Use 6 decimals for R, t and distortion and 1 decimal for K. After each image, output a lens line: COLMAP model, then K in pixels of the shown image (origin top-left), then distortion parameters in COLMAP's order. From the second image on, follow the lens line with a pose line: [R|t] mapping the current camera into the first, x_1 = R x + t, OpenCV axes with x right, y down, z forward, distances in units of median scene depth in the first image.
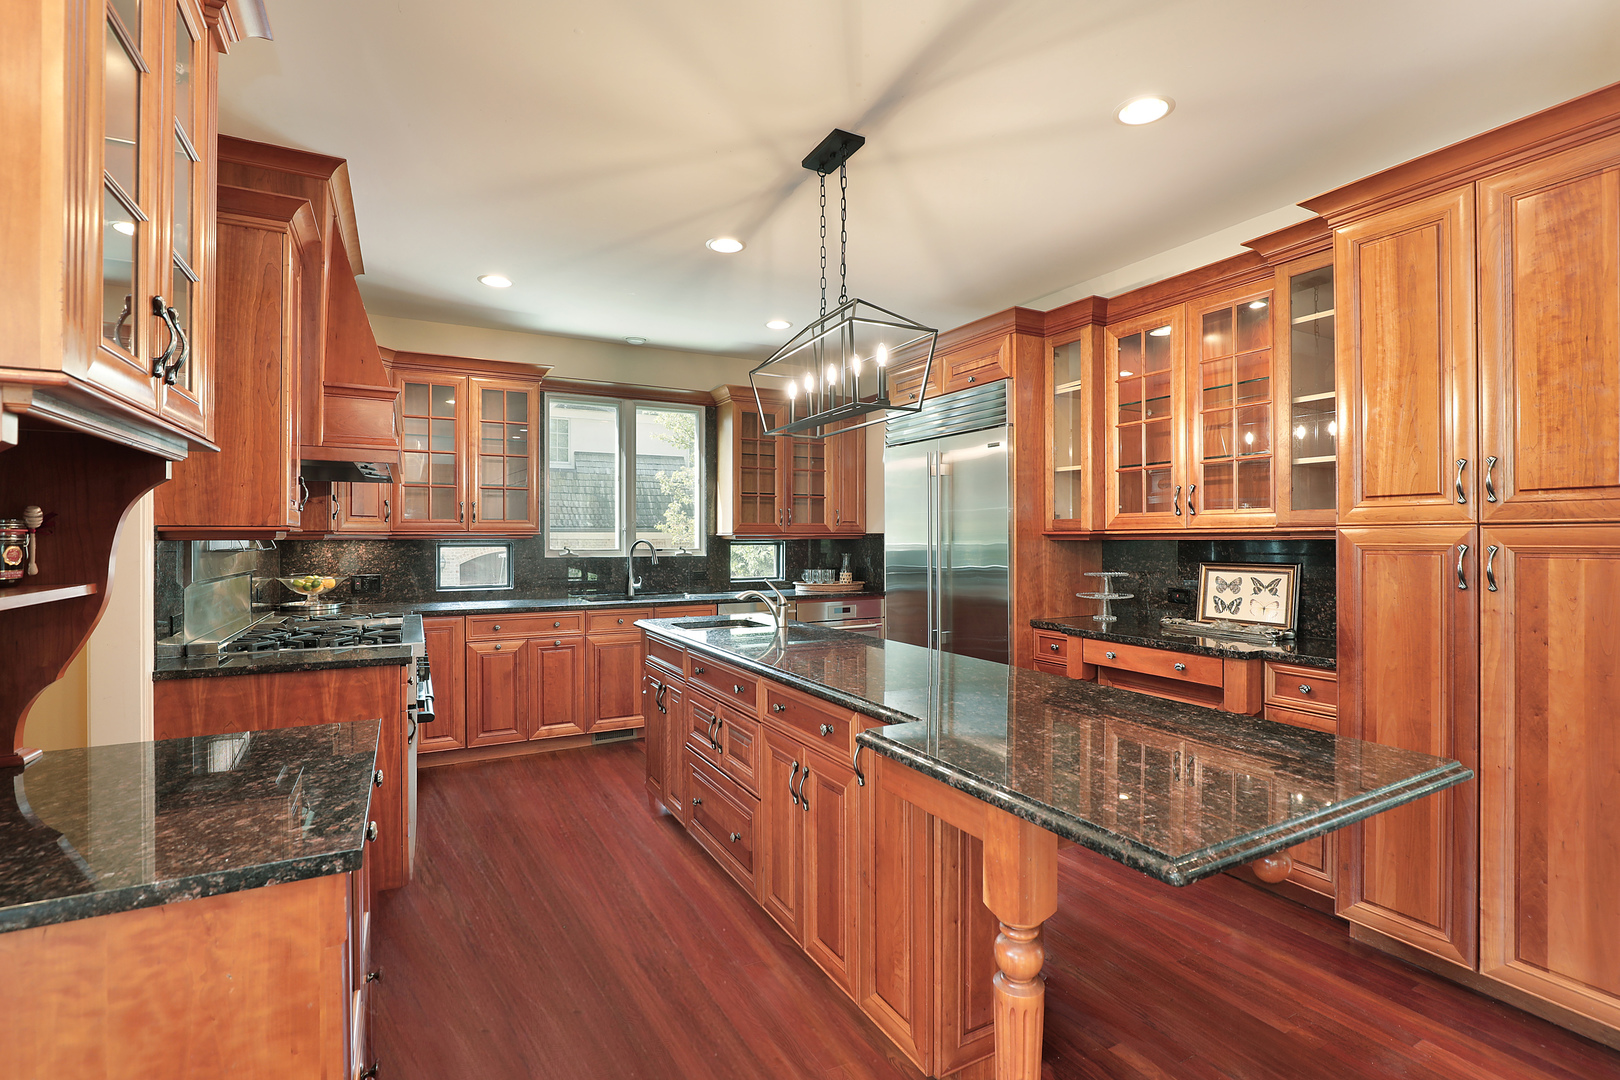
lens RADIAL K [[746.9, 0, 811.9], [0, 746.9, 532.1], [0, 0, 1]] dist [-0.000038, 0.000229]
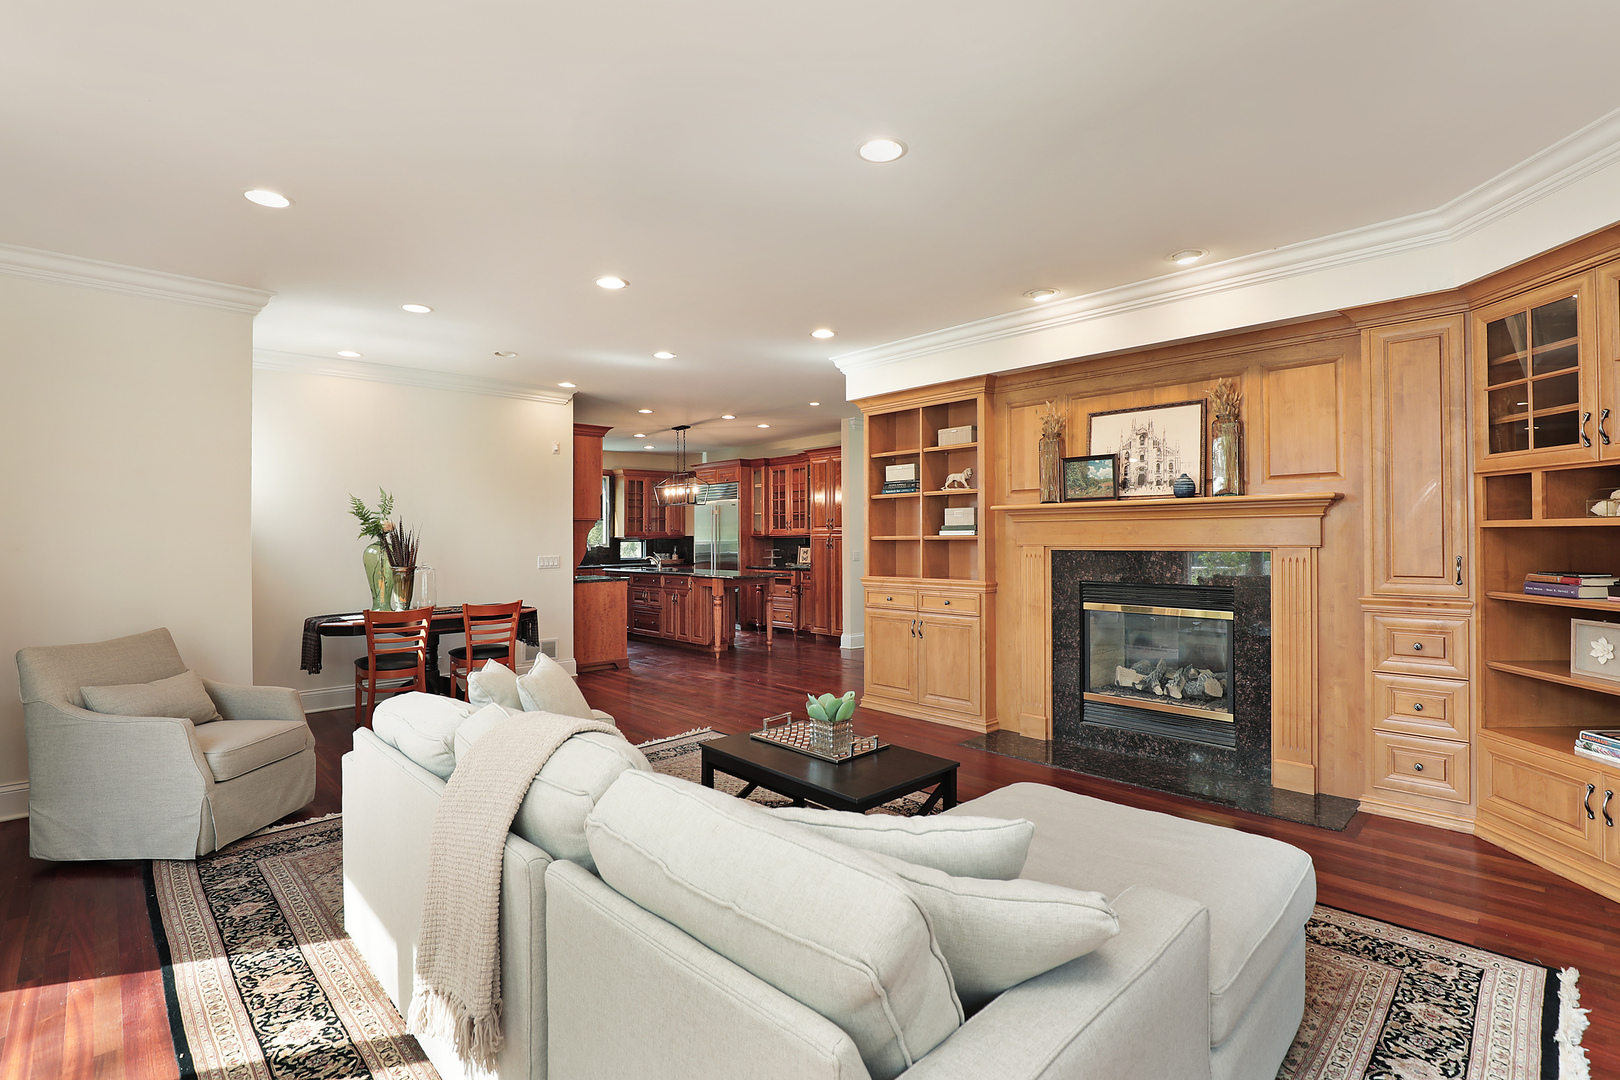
lens RADIAL K [[746.9, 0, 818.5], [0, 746.9, 531.8], [0, 0, 1]] dist [-0.000038, 0.000229]
pose [[0.963916, -0.004998, 0.266161, -0.138422], [0.005369, 0.999985, -0.000667, -0.007452], [-0.266154, 0.002072, 0.963928, -1.247882]]
